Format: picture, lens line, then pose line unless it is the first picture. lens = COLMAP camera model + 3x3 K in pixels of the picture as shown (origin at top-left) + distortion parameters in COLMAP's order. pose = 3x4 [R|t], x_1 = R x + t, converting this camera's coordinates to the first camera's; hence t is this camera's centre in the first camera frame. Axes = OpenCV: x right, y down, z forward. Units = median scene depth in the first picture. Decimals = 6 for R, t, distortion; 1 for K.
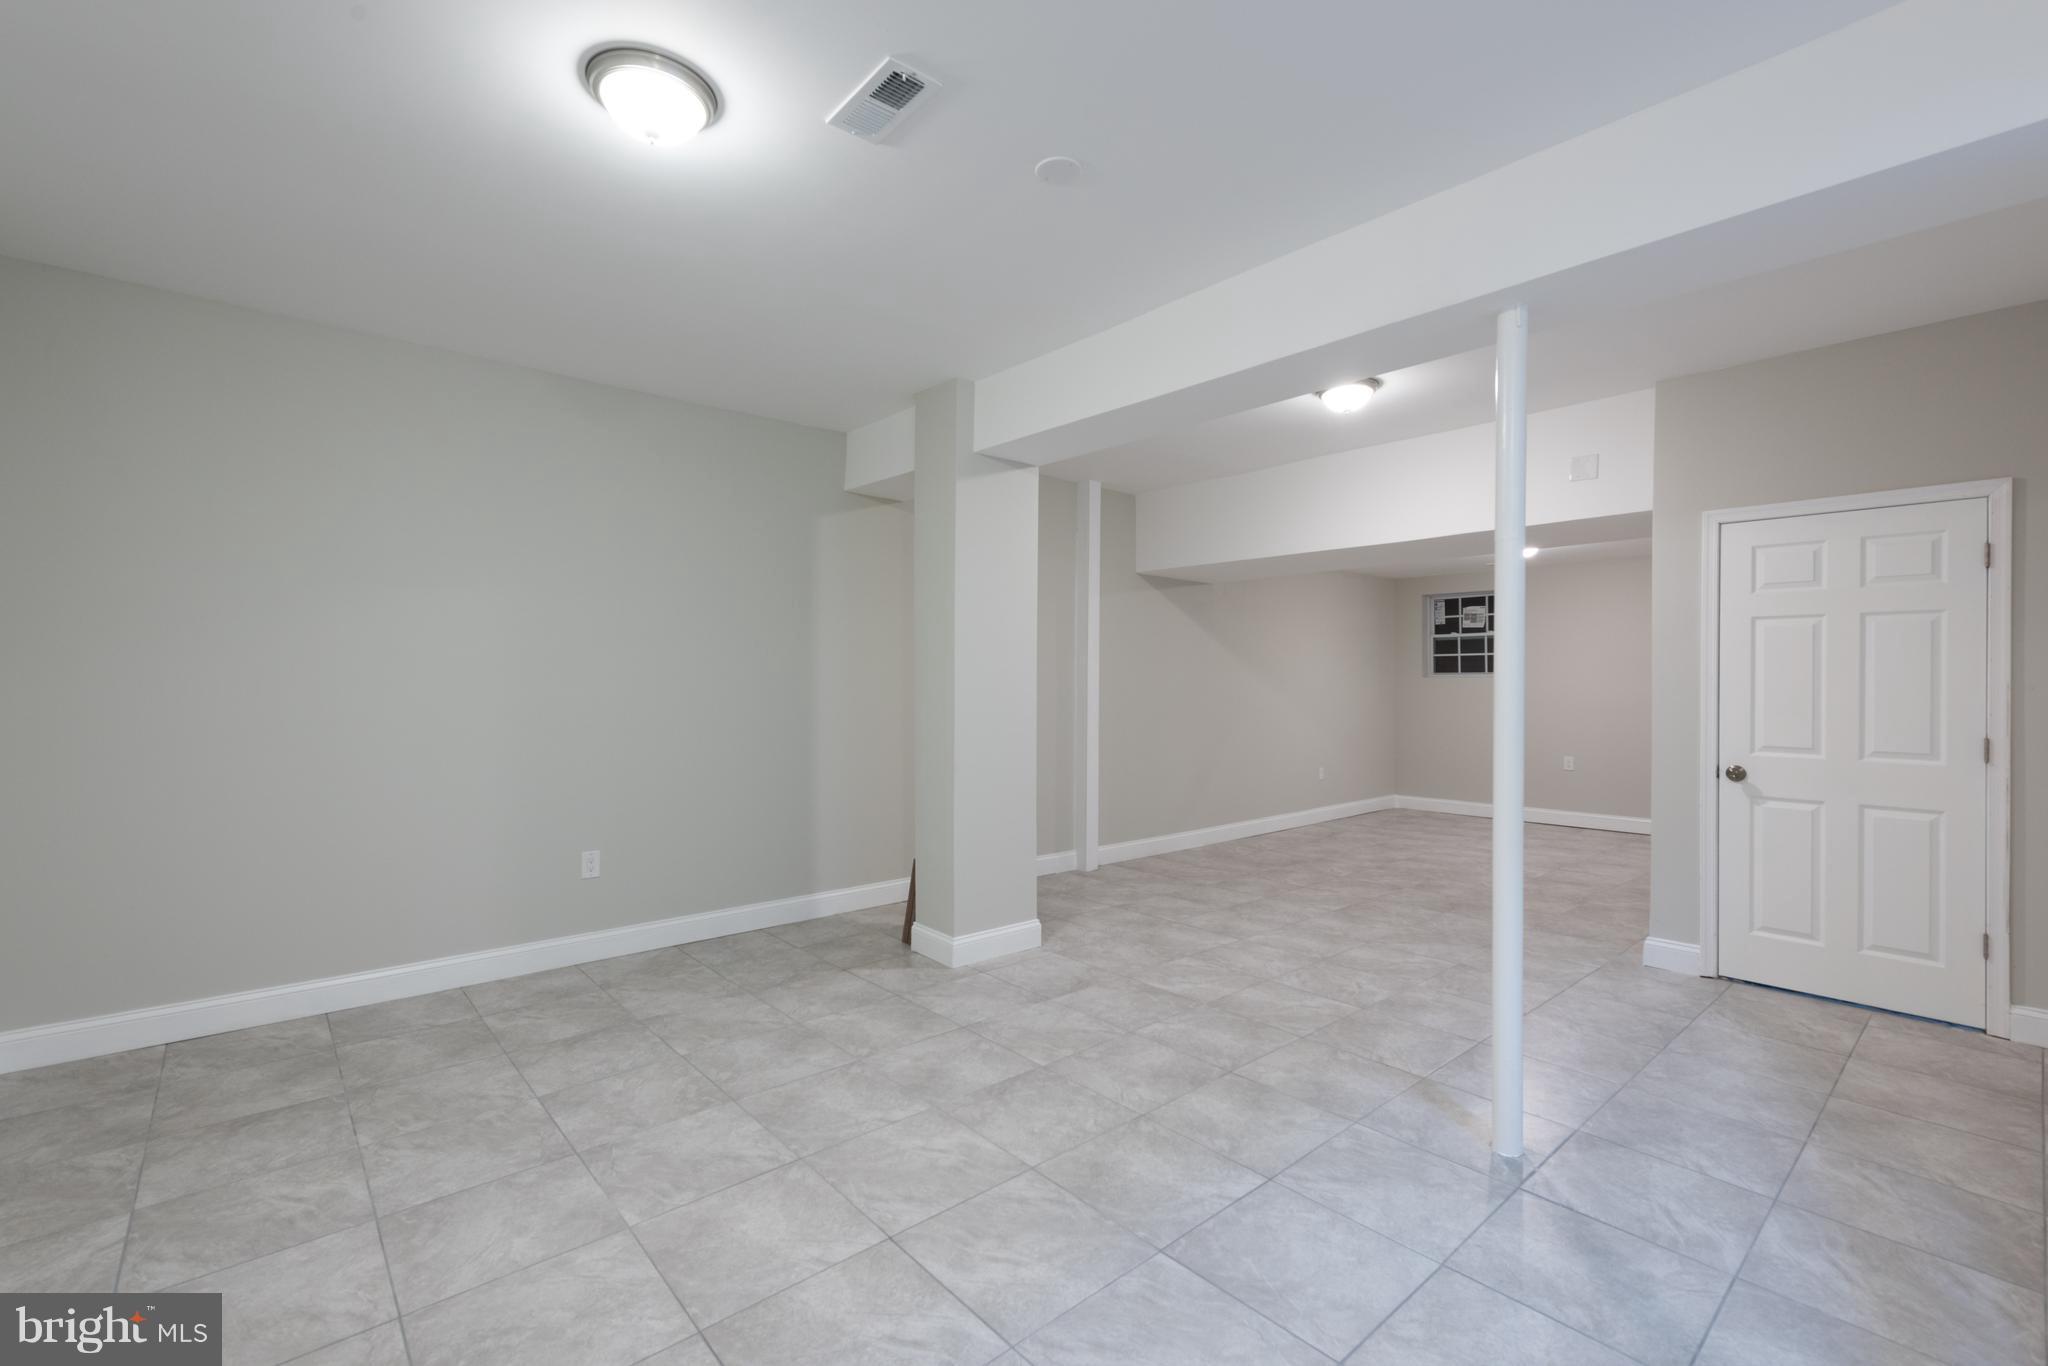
lens RADIAL K [[891.2, 0, 1028.5], [0, 891.2, 684.4], [0, 0, 1]] dist [0.015692, -0.001283]
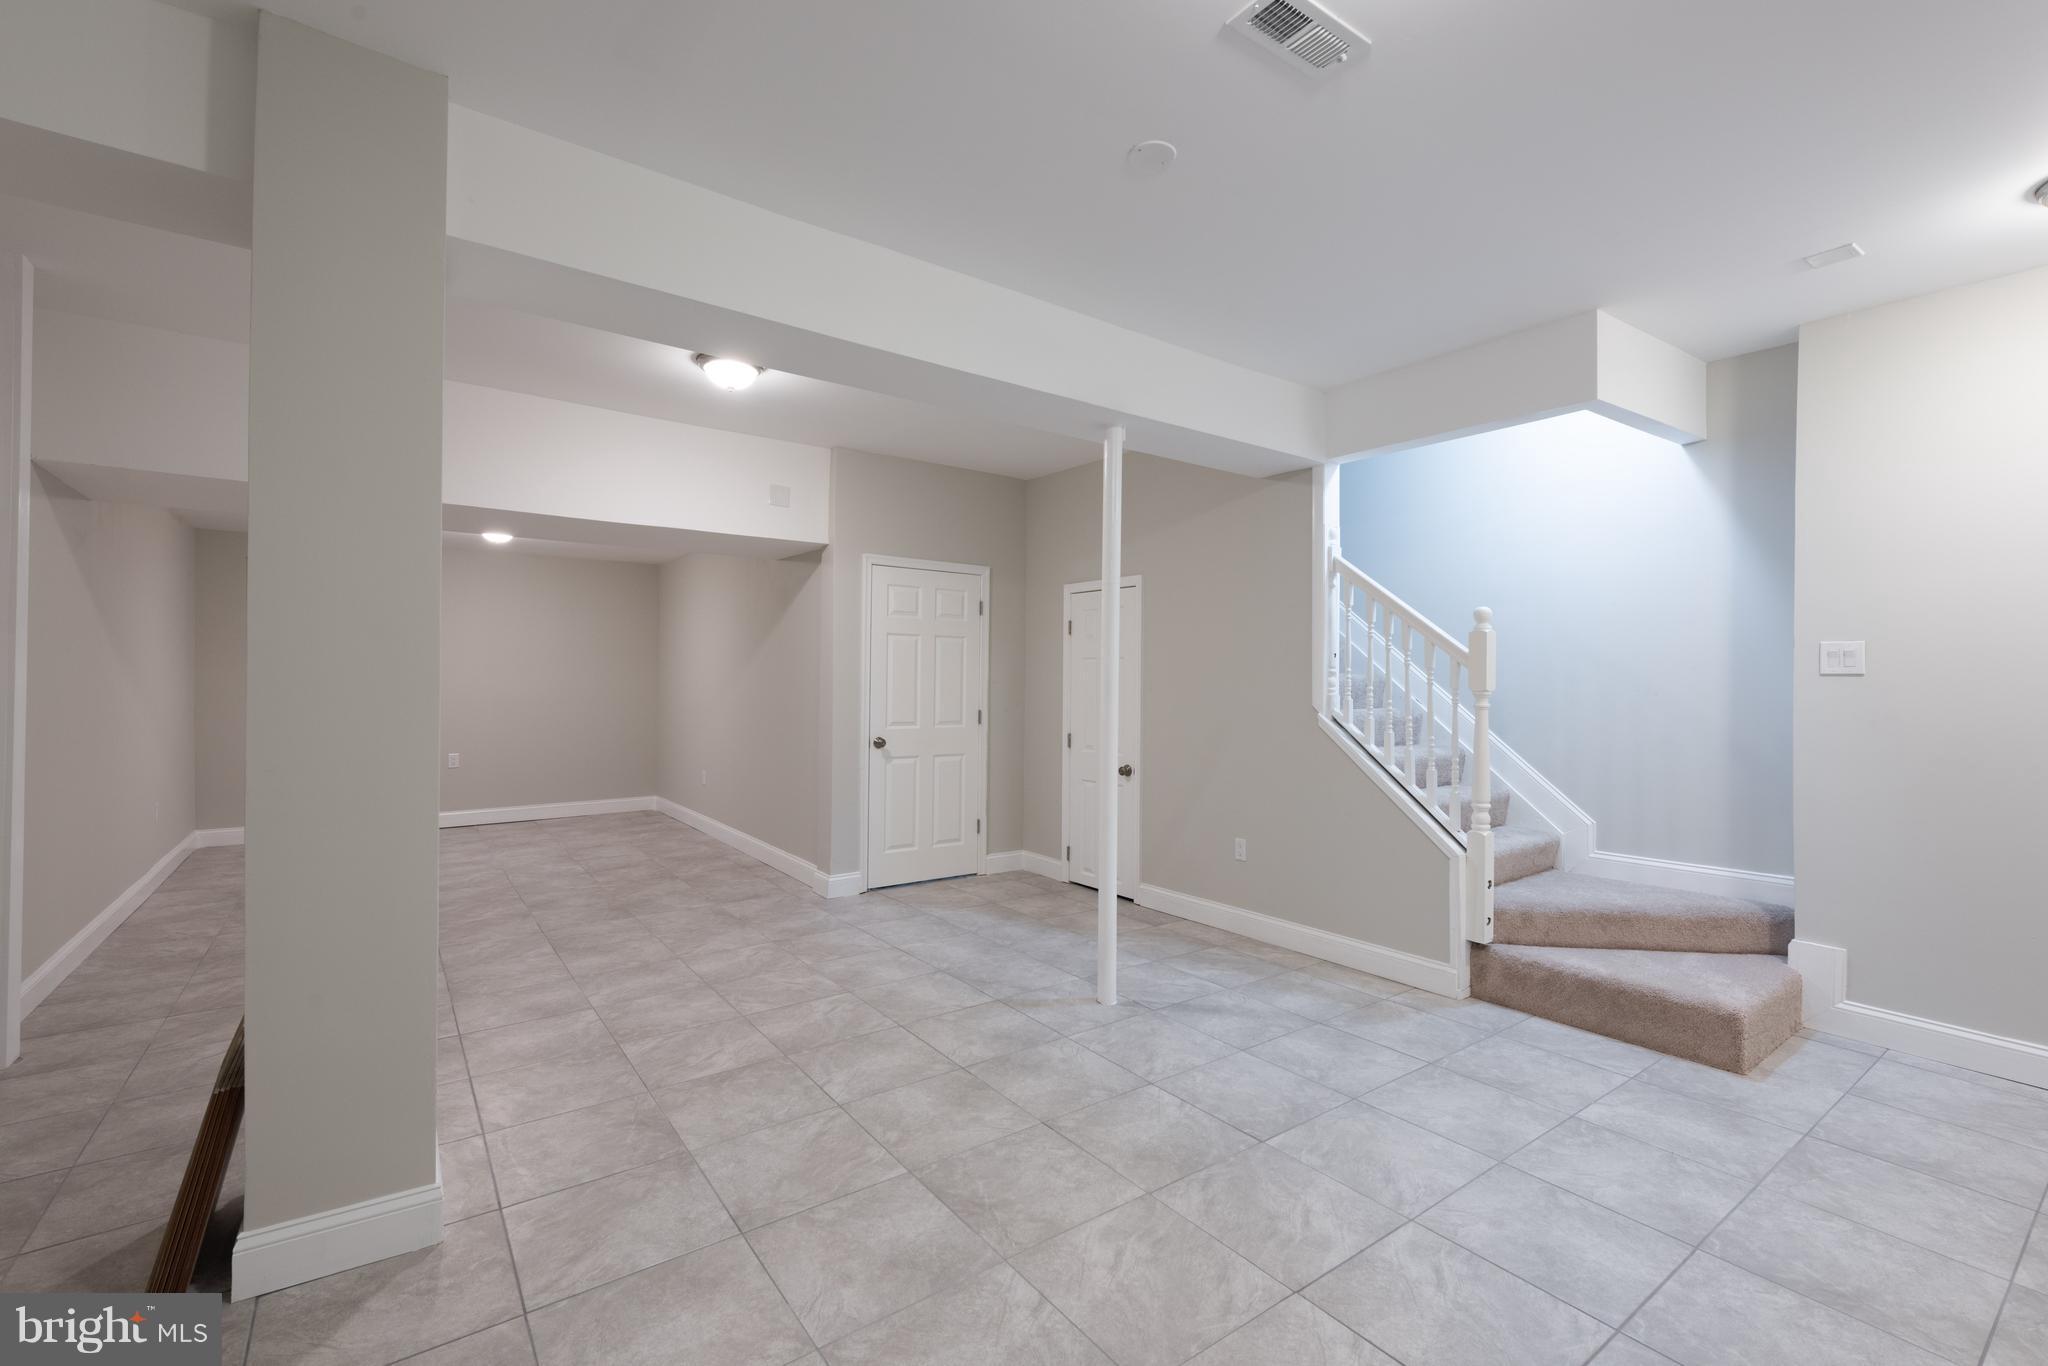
lens RADIAL K [[891.2, 0, 1028.3], [0, 891.2, 683.0], [0, 0, 1]] dist [0.015692, -0.001283]
pose [[0.076174, -0.005568, 0.997079, -0.670576], [-0.005837, 0.999965, 0.006031, -0.005210], [-0.997077, -0.006279, 0.076139, 0.745356]]
